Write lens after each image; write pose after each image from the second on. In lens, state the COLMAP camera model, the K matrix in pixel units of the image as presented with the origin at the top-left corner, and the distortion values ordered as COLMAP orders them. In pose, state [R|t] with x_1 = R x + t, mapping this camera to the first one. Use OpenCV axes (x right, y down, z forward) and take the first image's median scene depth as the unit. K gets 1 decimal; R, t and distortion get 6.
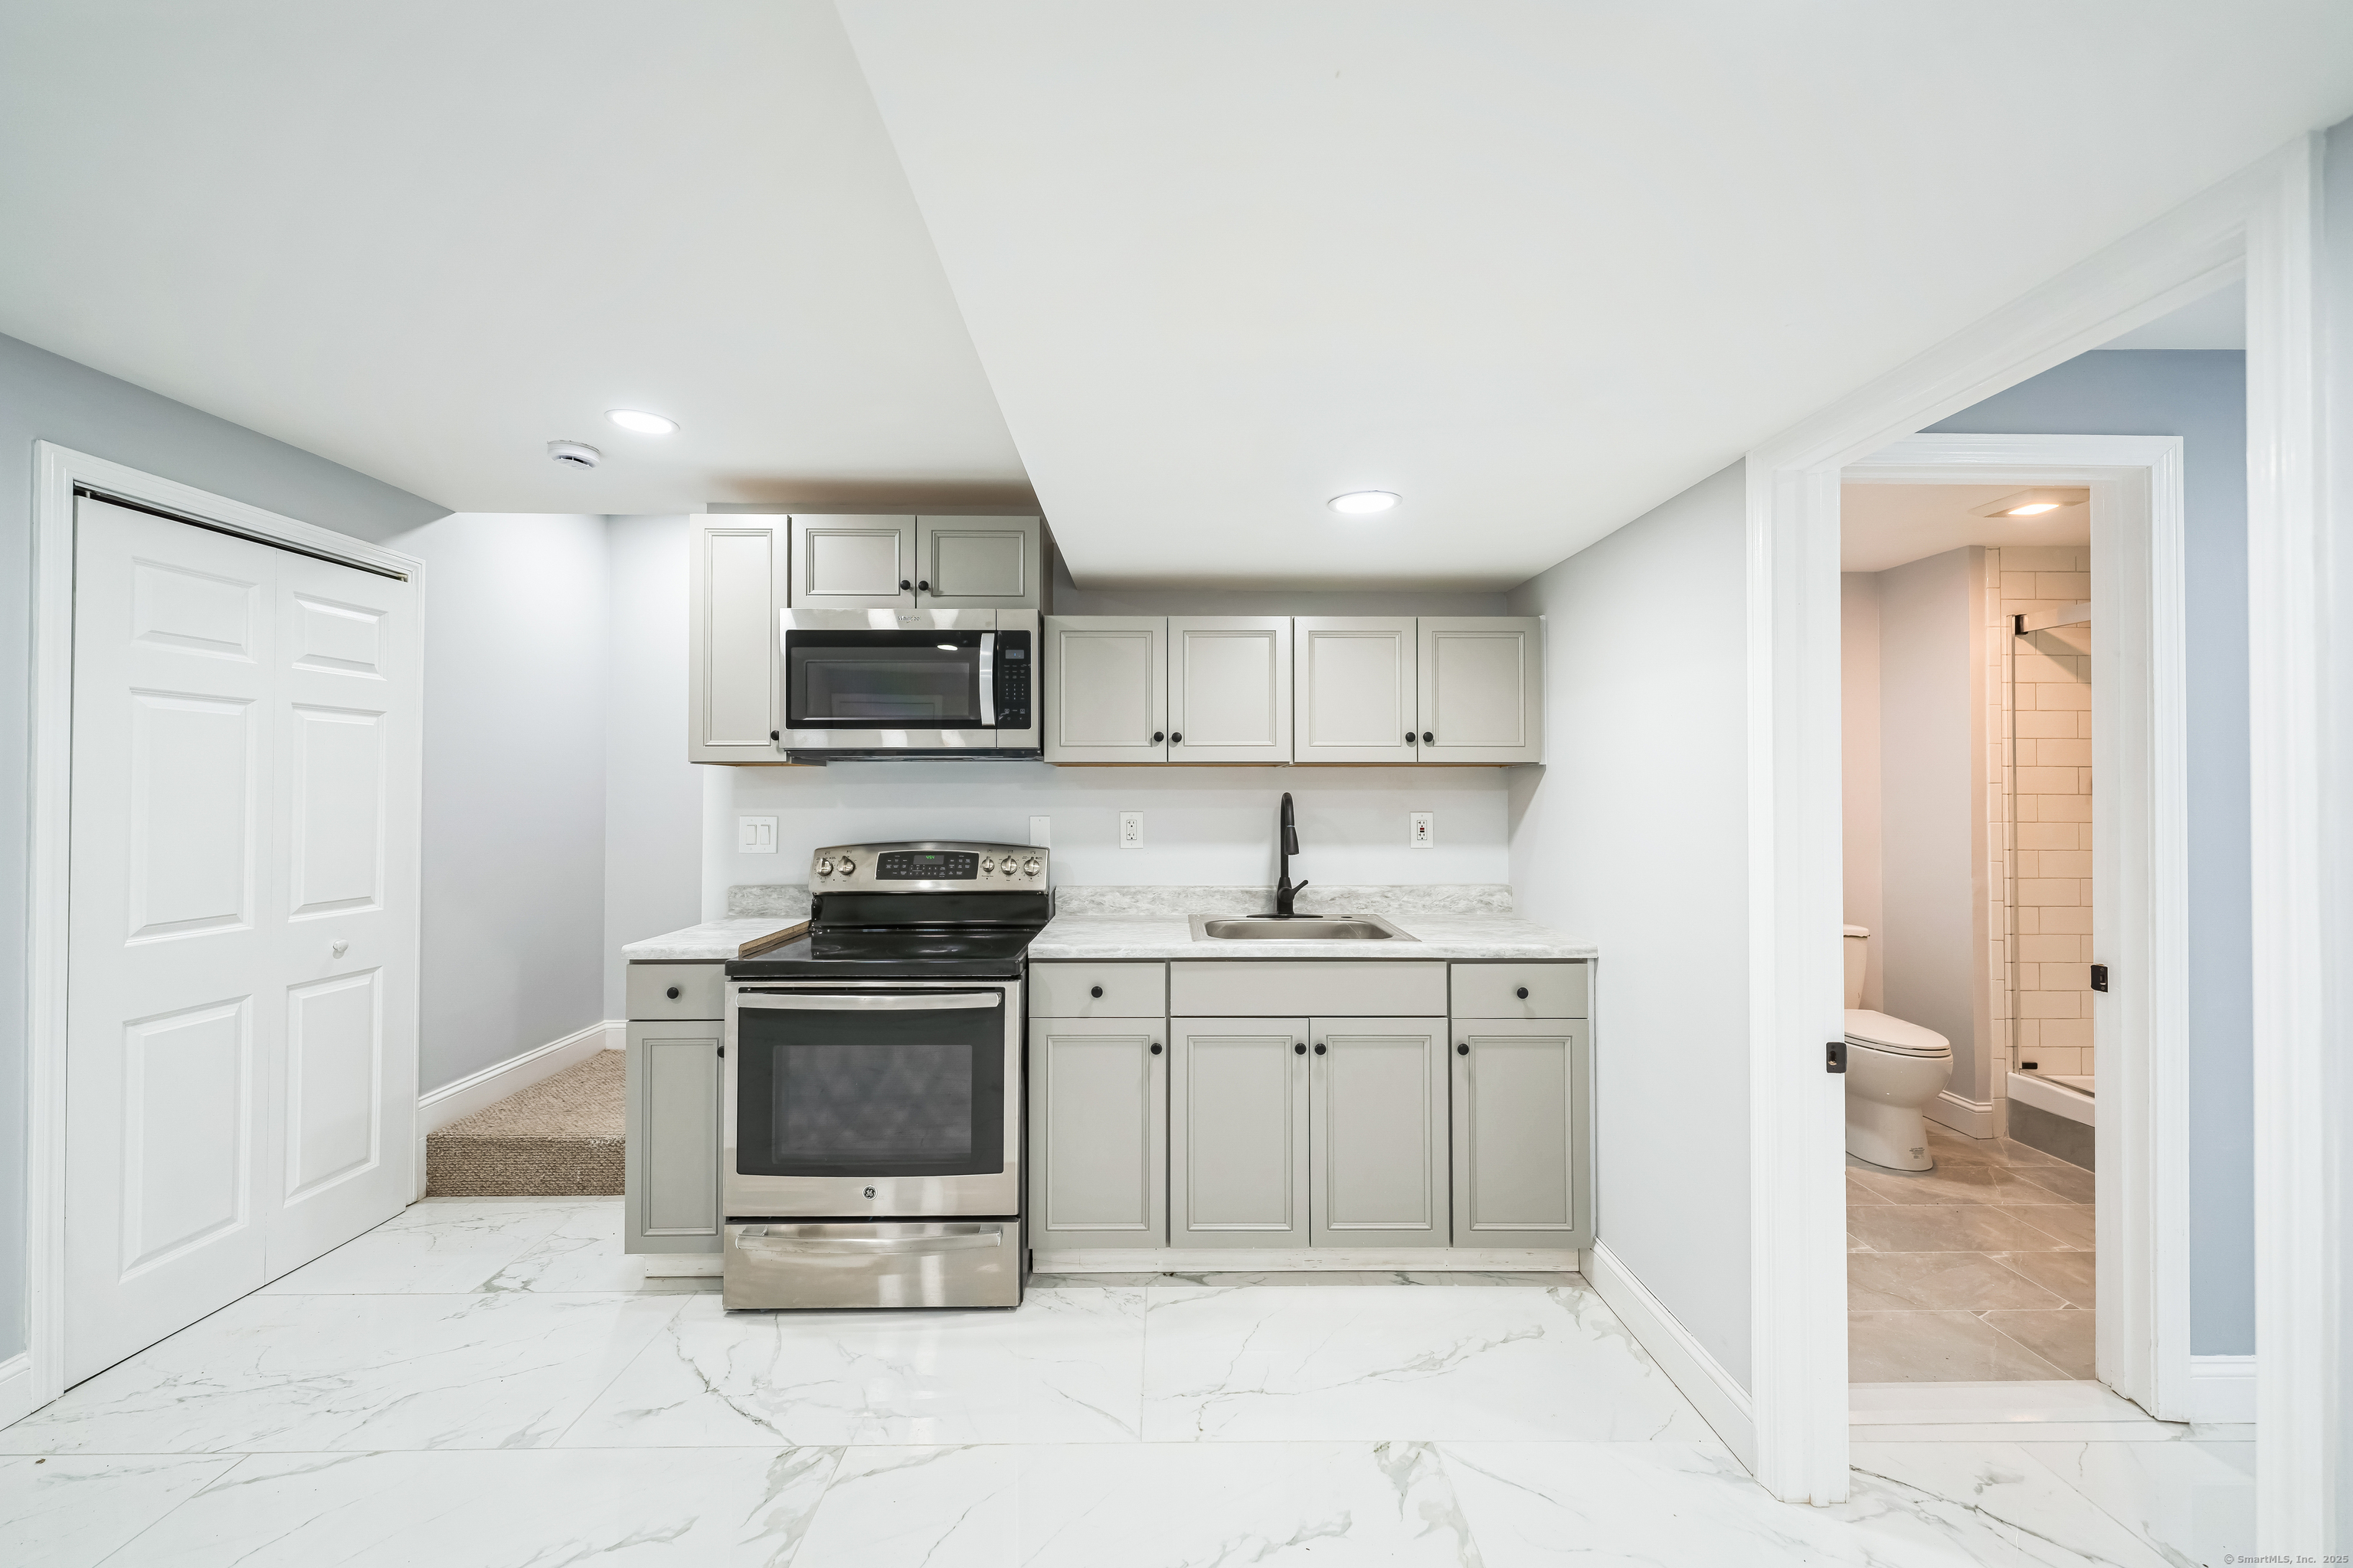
lens RADIAL K [[942.4, 0, 1177.5], [0, 942.4, 788.9], [0, 0, 1]] dist [0.001748, 0.000535]
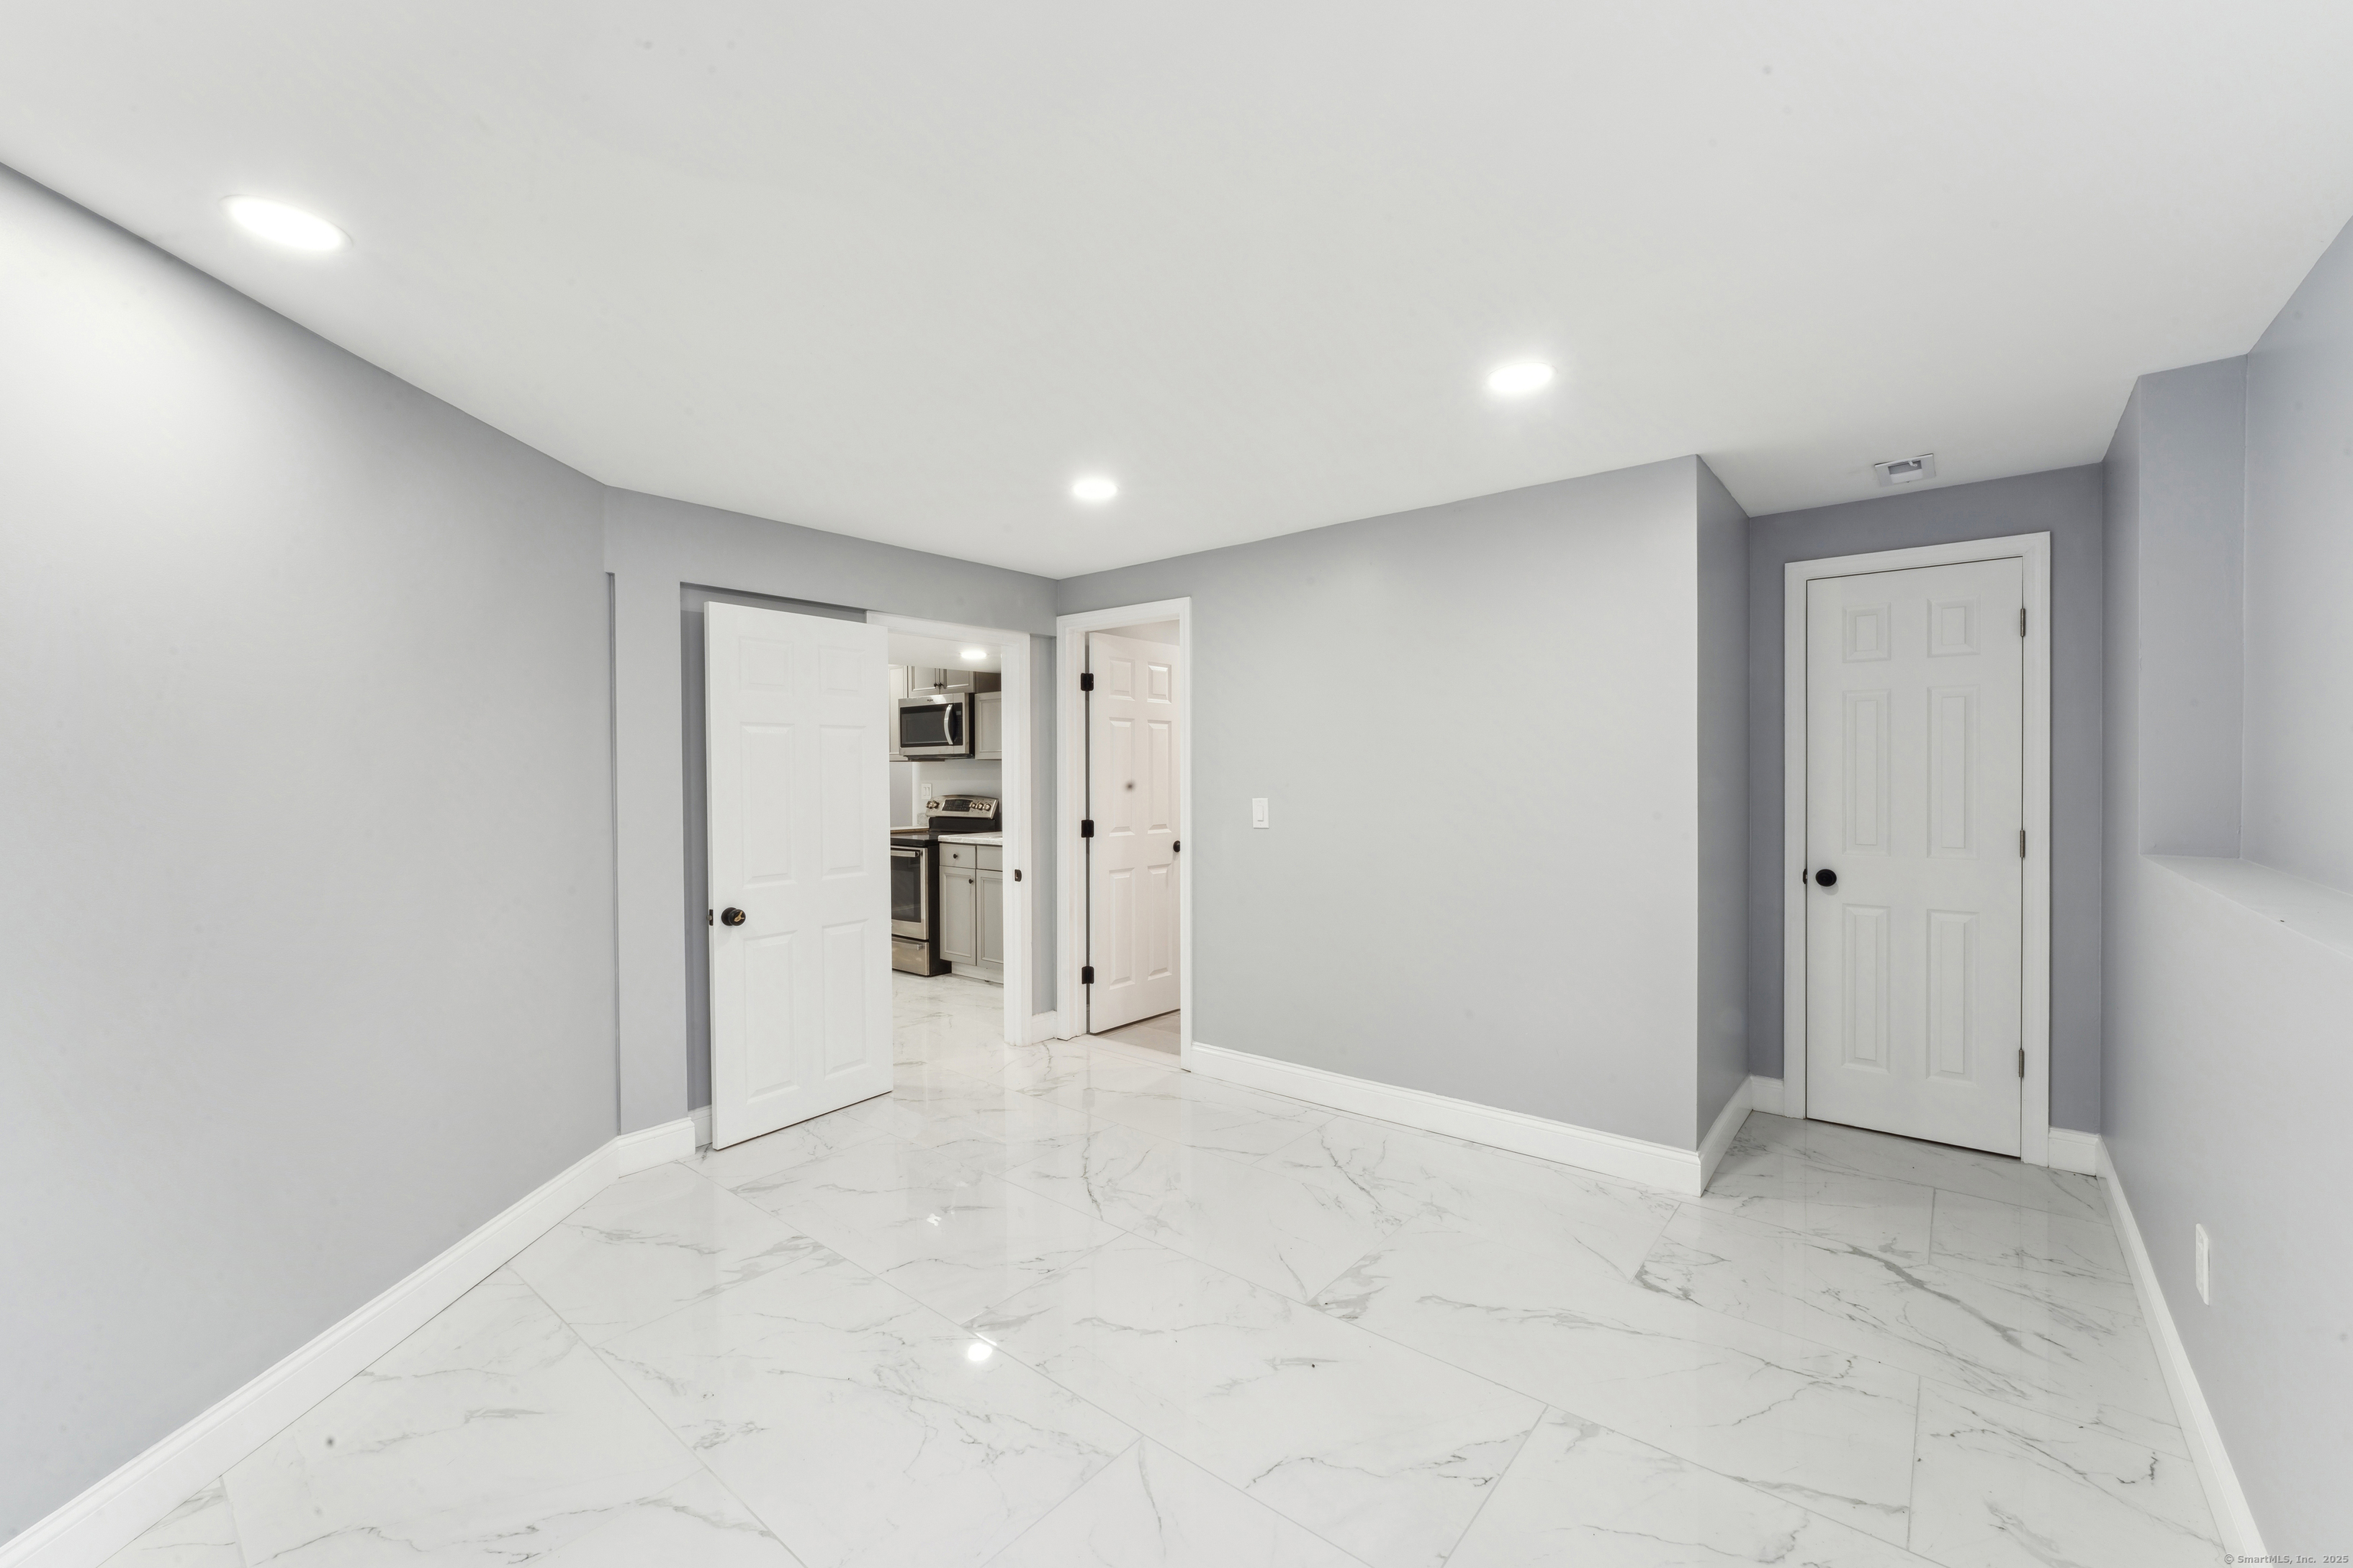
lens RADIAL K [[942.4, 0, 1177.5], [0, 942.4, 788.9], [0, 0, 1]] dist [0.001748, 0.000535]
pose [[0.775069, 0.001518, -0.631875, 1.724245], [0.012597, 0.999761, 0.017853, 0.007856], [0.631751, -0.021797, 0.774865, -0.458933]]
